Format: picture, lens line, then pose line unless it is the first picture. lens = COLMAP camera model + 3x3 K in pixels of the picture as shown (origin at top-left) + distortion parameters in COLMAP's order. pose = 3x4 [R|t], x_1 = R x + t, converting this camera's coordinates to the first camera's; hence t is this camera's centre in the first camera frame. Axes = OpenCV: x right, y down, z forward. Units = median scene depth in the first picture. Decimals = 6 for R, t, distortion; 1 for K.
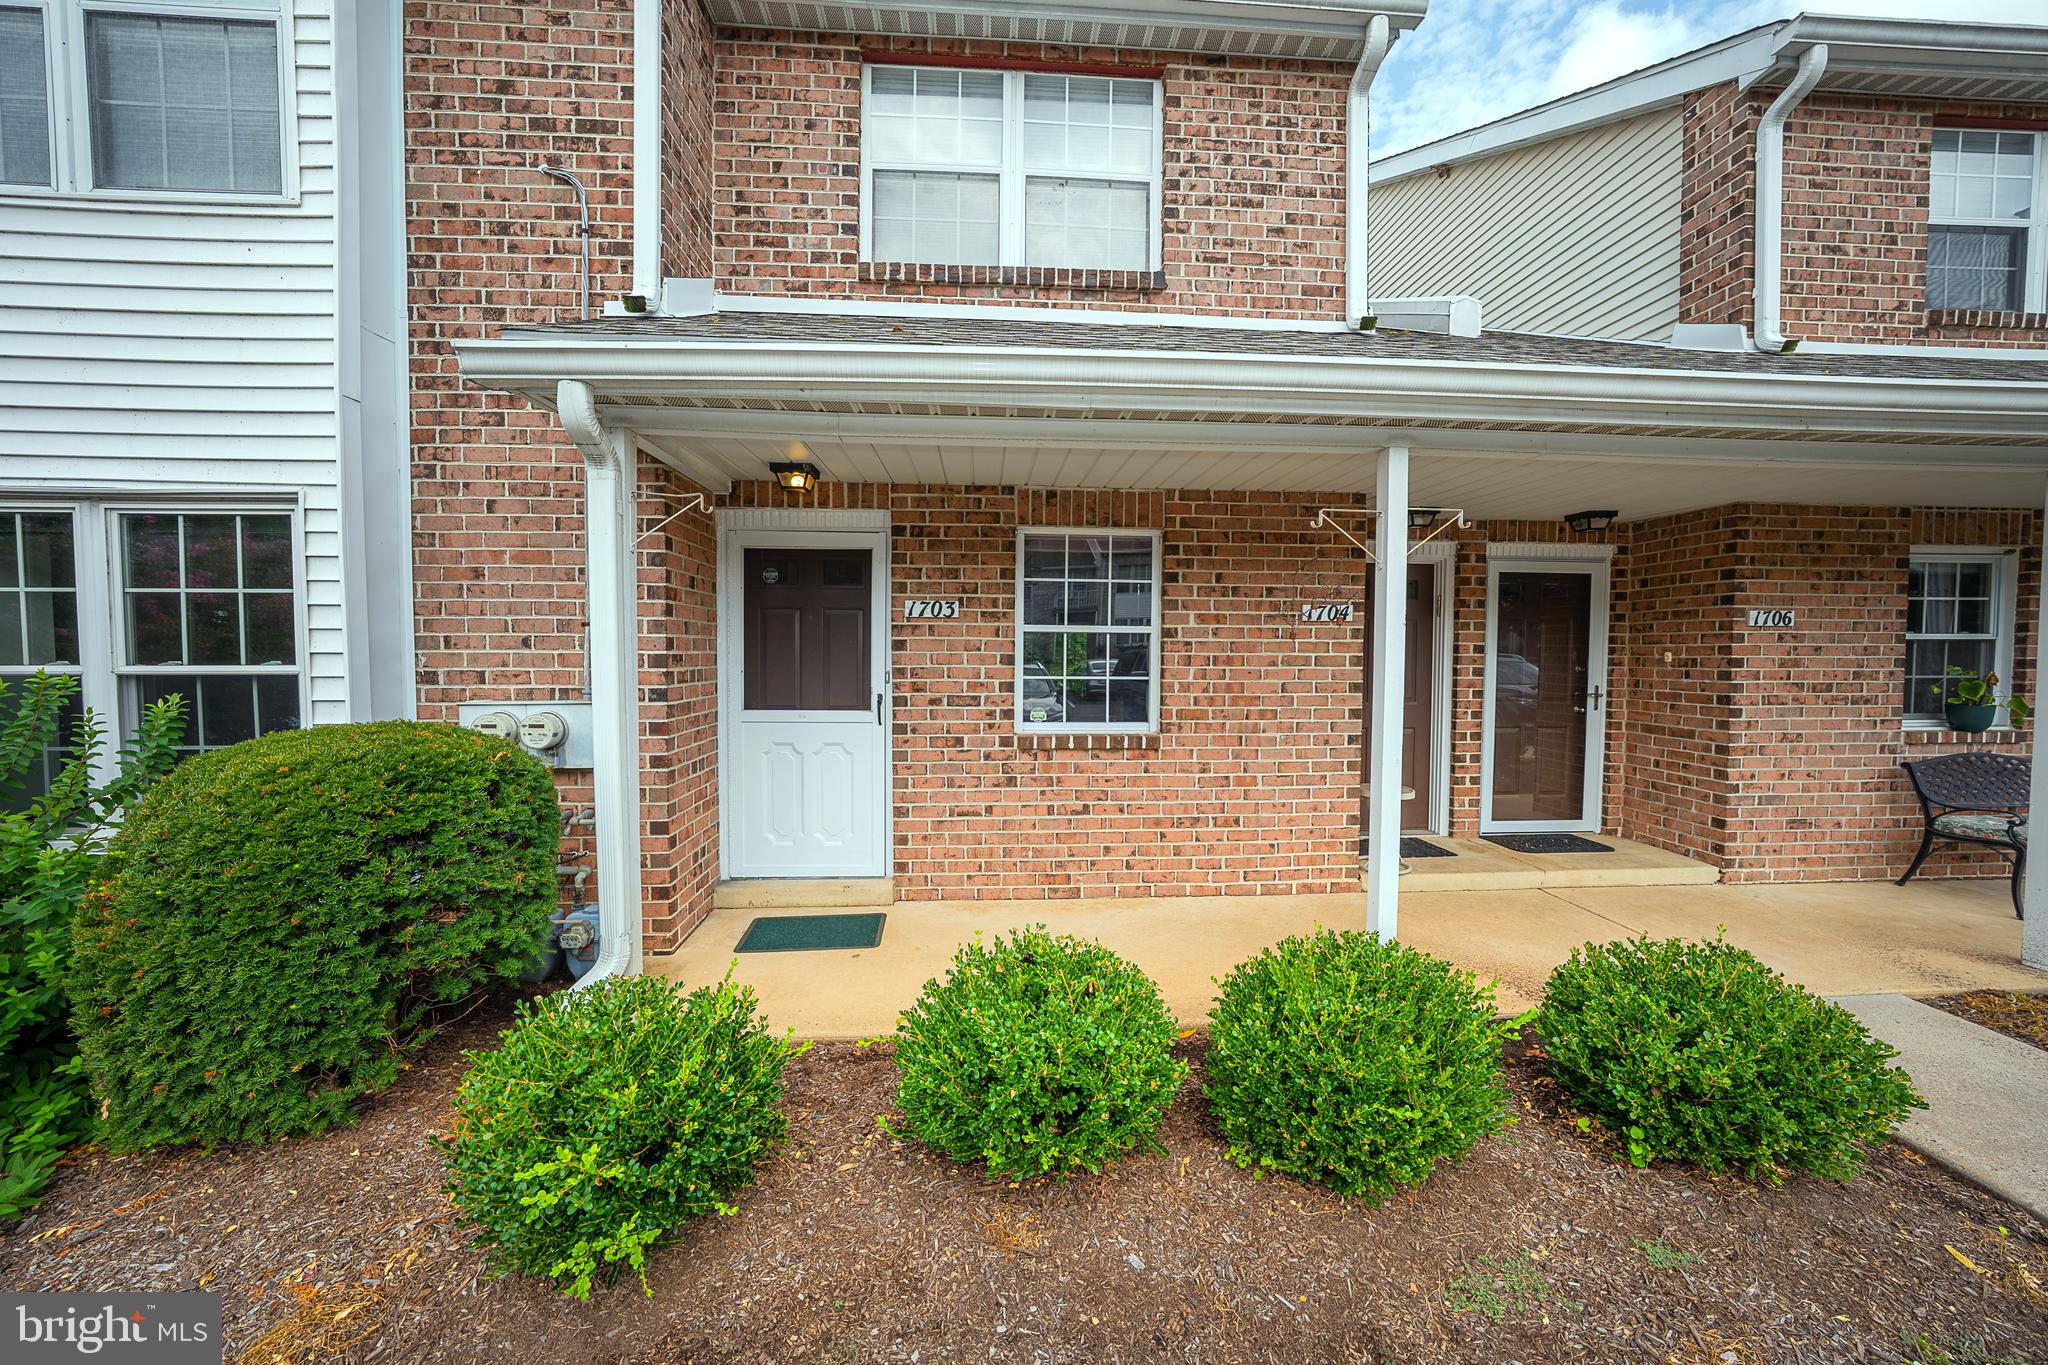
lens RADIAL K [[705.5, 0, 1024.6], [0, 705.5, 678.5], [0, 0, 1]] dist [-0.014653, 0.001995]
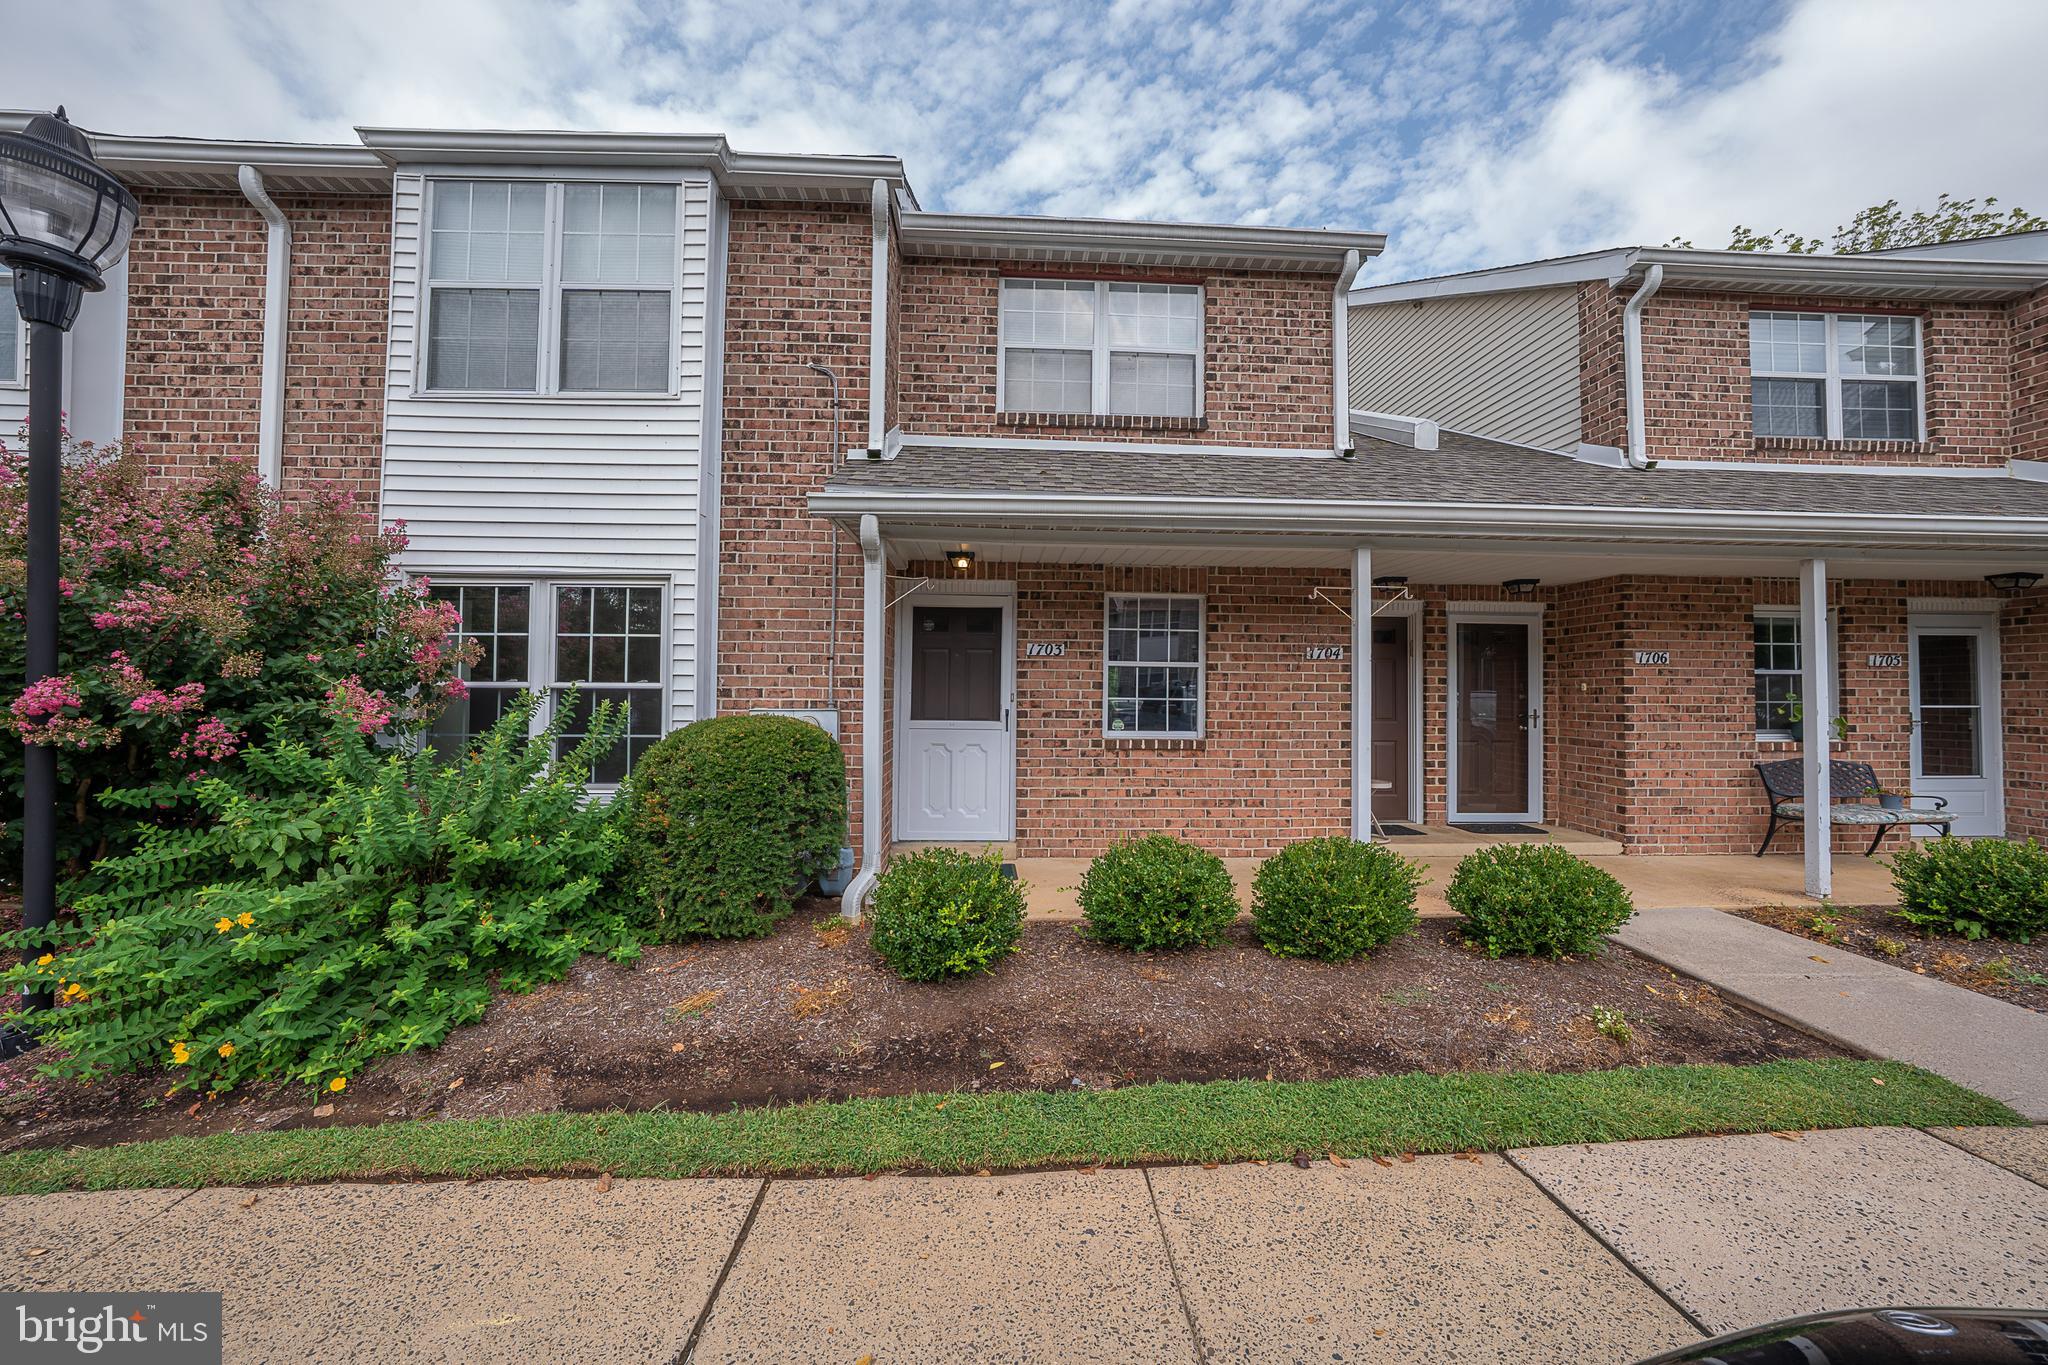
lens RADIAL K [[705.5, 0, 1028.7], [0, 705.5, 680.3], [0, 0, 1]] dist [-0.014653, 0.001995]
pose [[0.999923, 0.004120, -0.011728, -0.149663], [-0.004757, 0.998485, -0.054815, 0.042429], [0.011485, 0.054867, 0.998428, -0.423672]]
